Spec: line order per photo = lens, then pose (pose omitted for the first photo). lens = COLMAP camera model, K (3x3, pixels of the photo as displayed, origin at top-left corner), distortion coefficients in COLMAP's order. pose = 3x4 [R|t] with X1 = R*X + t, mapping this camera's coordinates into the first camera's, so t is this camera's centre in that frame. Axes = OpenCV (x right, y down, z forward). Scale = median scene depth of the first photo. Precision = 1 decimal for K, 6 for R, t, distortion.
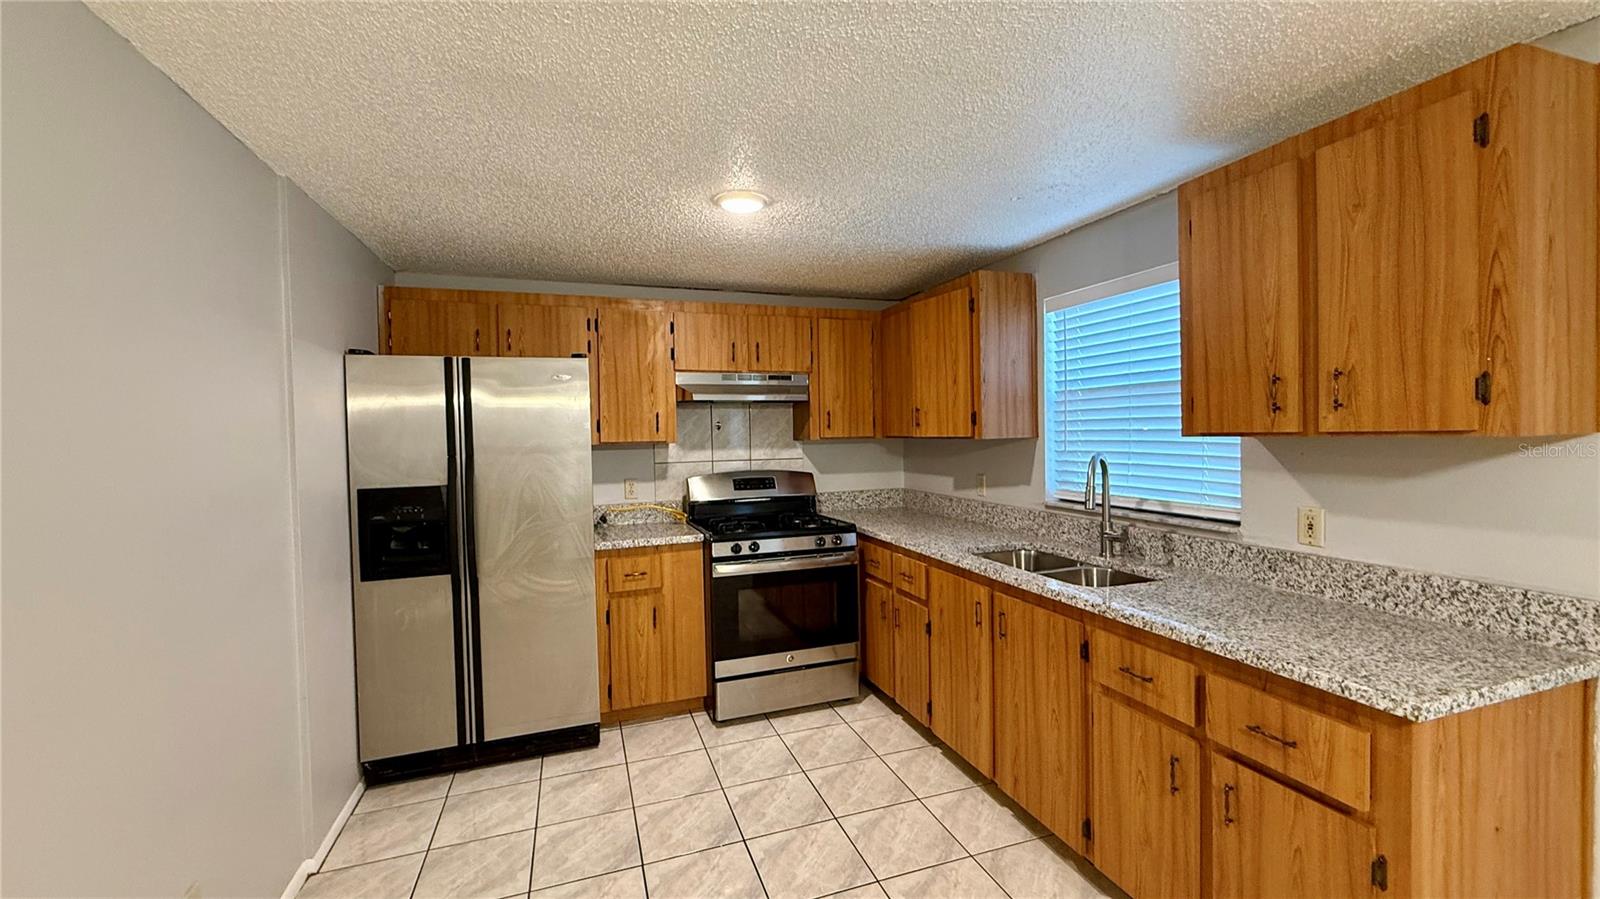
lens RADIAL K [[638.8, 0, 796.8], [0, 638.8, 447.8], [0, 0, 1]] dist [0.000549, 0.000098]
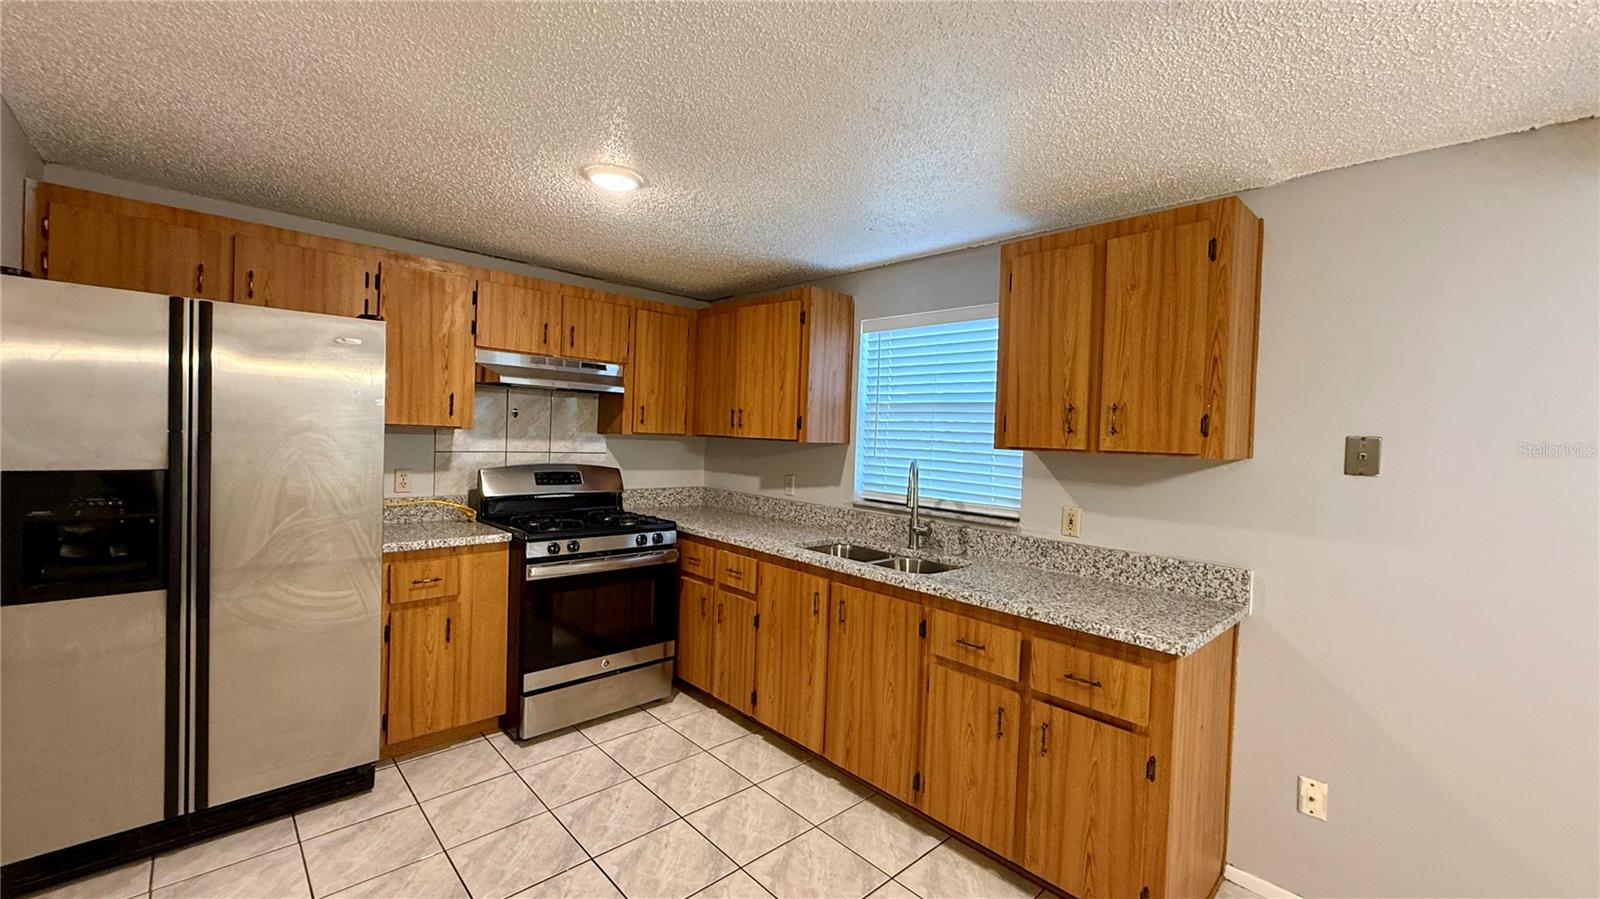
lens RADIAL K [[638.8, 0, 796.8], [0, 638.8, 447.8], [0, 0, 1]] dist [0.000549, 0.000098]
pose [[0.911468, 0.045708, 0.408824, -0.178636], [-0.045902, 0.998902, -0.009345, 0.006697], [-0.408802, -0.010248, 0.912565, 0.023979]]
